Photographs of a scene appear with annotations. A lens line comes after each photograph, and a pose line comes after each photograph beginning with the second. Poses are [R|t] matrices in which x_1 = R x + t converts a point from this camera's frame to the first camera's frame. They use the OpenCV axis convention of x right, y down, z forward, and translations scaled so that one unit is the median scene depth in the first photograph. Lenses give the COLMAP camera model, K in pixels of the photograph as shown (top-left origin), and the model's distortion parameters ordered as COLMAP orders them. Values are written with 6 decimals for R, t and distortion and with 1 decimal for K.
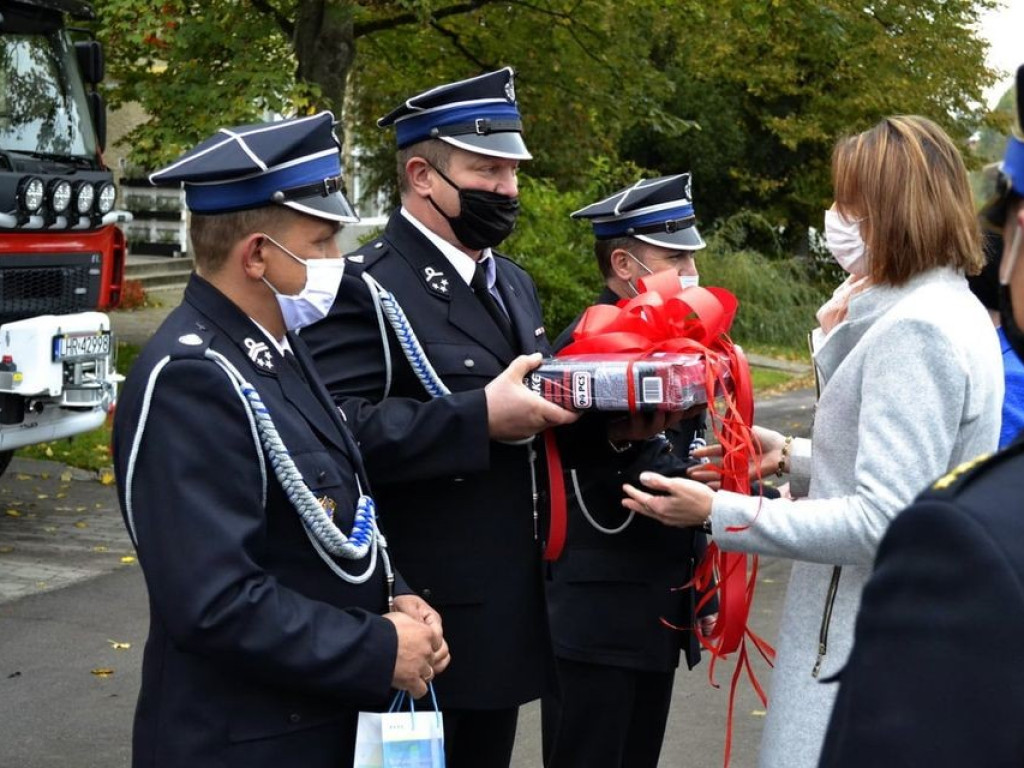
lens RADIAL K [[1951.2, 0, 513.4], [0, 1951.2, 398.3], [0, 0, 1]] dist [-0.044629, 0.262337]
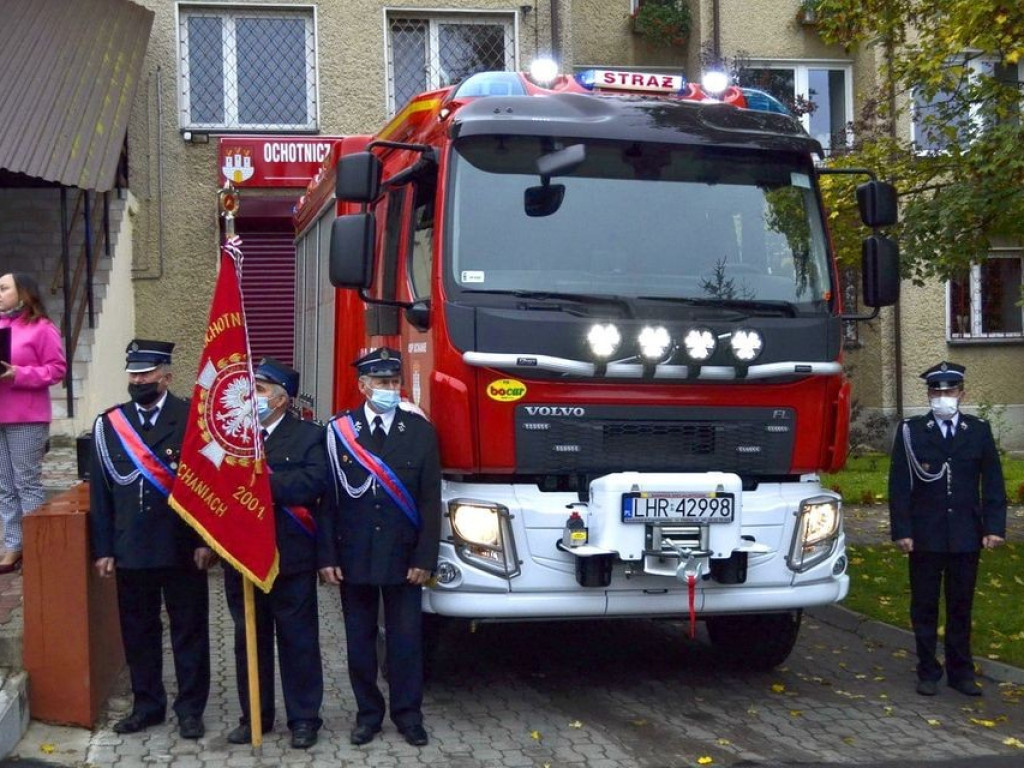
lens RADIAL K [[1365.4, 0, 512.0], [0, 1365.4, 384.0], [0, 0, 1]] dist [-0.018970, -0.005456]
pose [[0.511584, -0.024278, -0.858890, 0.235277], [-0.083269, 0.993495, -0.077680, -0.023992], [0.855189, 0.111259, 0.506234, 0.515941]]
